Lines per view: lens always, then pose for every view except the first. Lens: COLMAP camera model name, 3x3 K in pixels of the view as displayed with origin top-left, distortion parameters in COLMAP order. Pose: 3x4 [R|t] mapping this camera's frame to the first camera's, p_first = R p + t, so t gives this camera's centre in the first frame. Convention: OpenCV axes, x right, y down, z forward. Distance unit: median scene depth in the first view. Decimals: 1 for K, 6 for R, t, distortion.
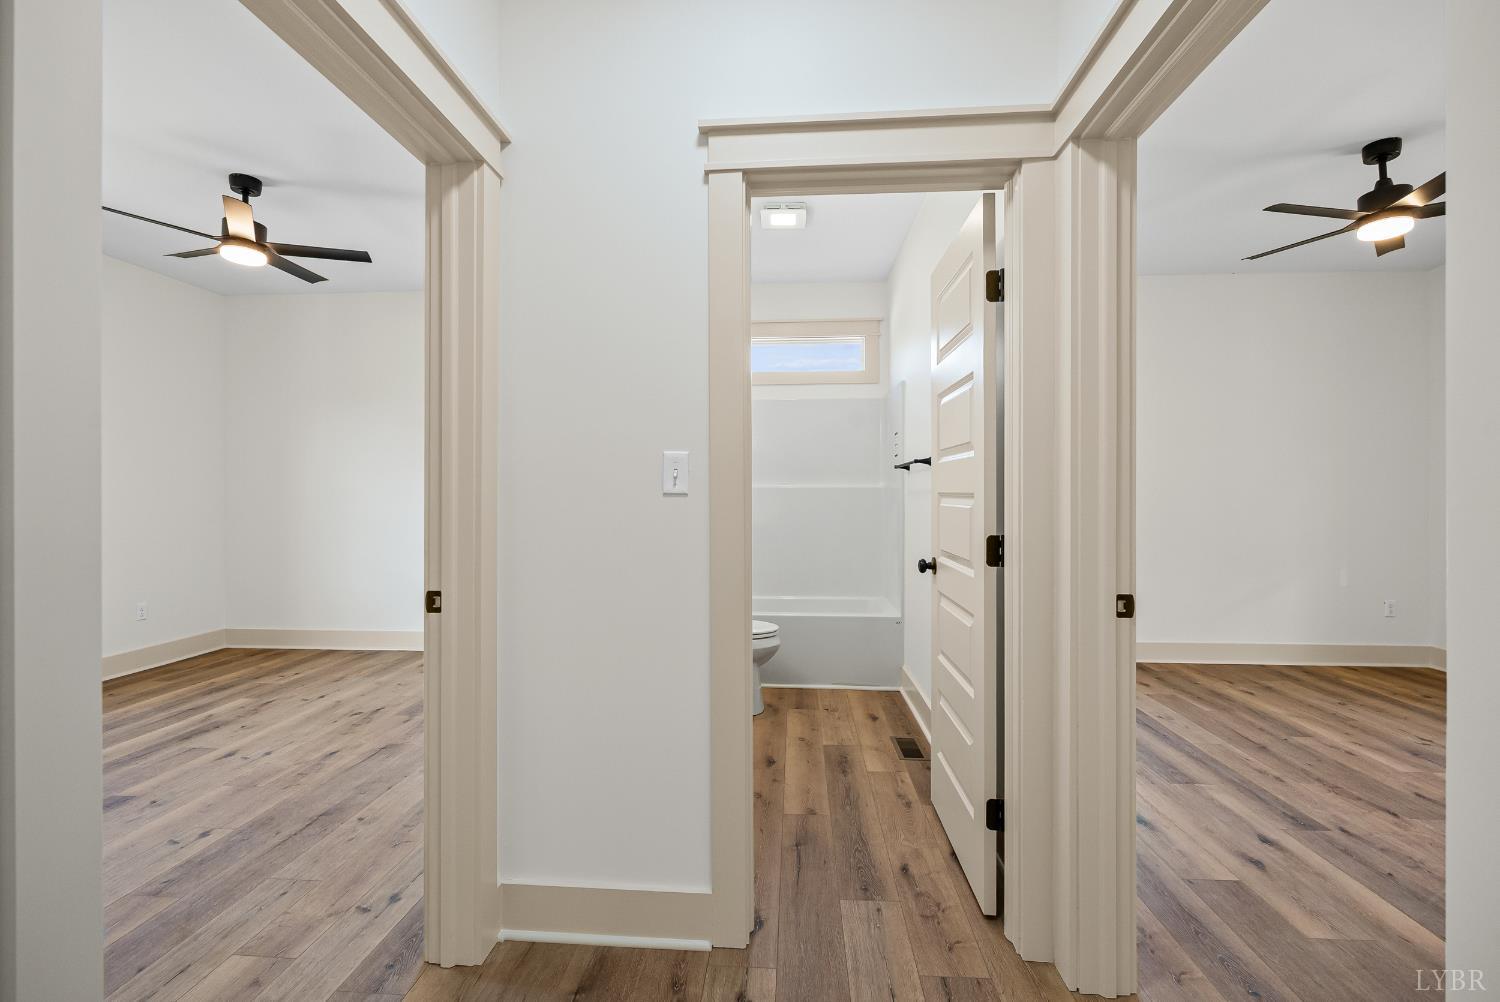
lens RADIAL K [[664.3, 0, 746.7], [0, 664.3, 493.9], [0, 0, 1]] dist [-0.002503, -0.000343]
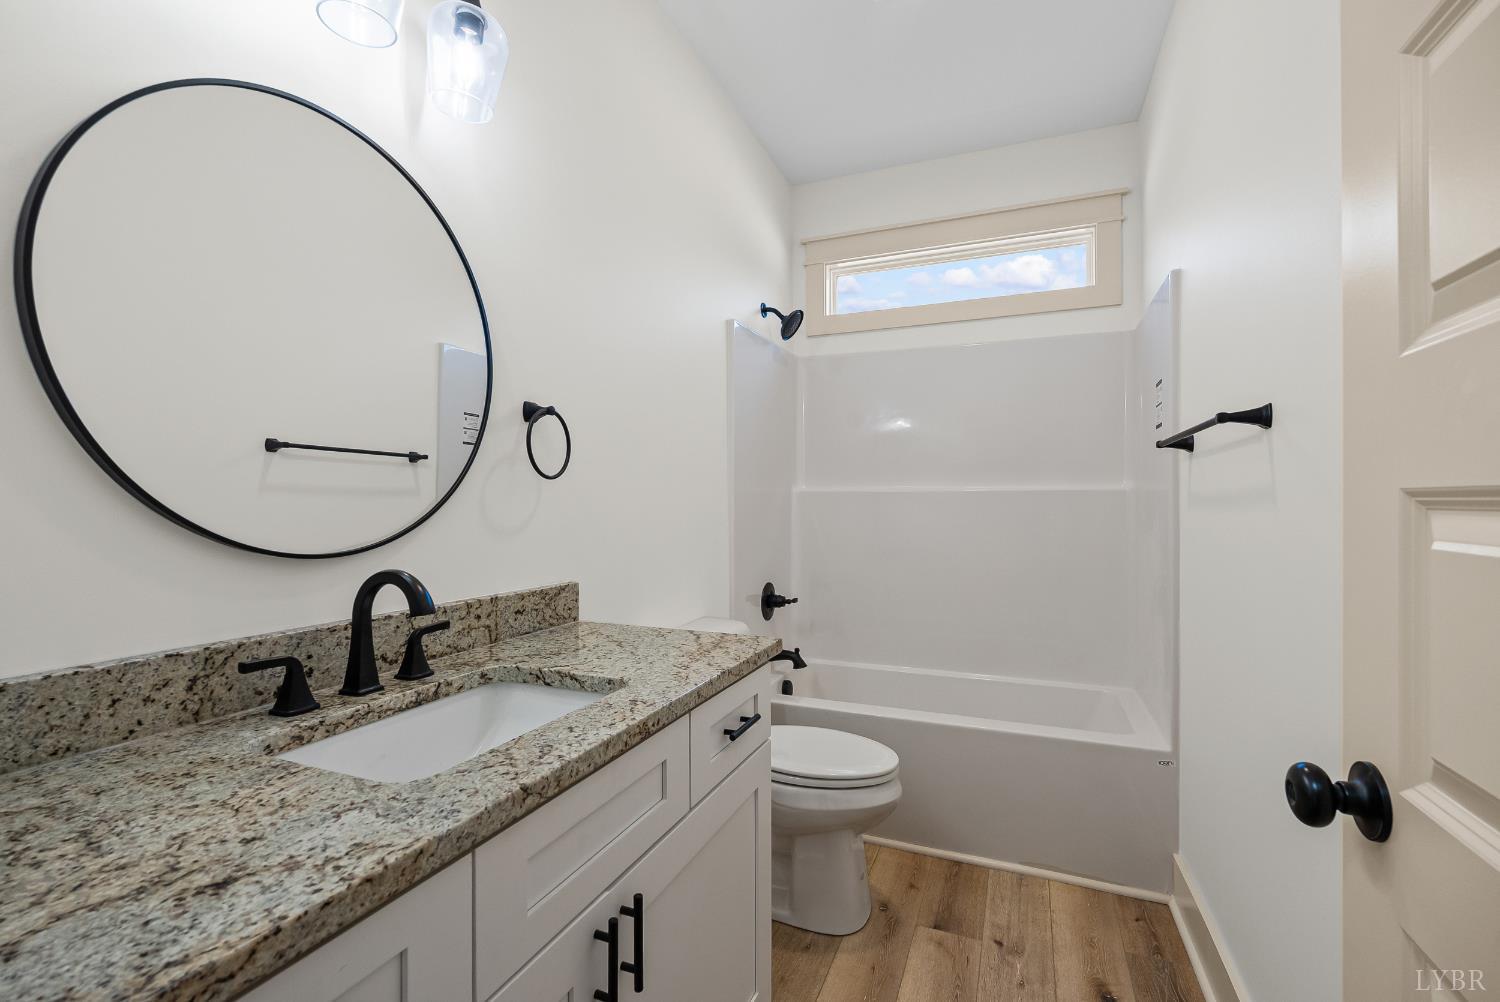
lens RADIAL K [[664.3, 0, 746.7], [0, 664.3, 493.9], [0, 0, 1]] dist [-0.002503, -0.000343]
pose [[0.947825, 0.001140, -0.318790, 0.094042], [-0.005021, 0.999923, -0.011354, 0.001935], [0.318752, 0.012362, 0.947757, 0.448915]]
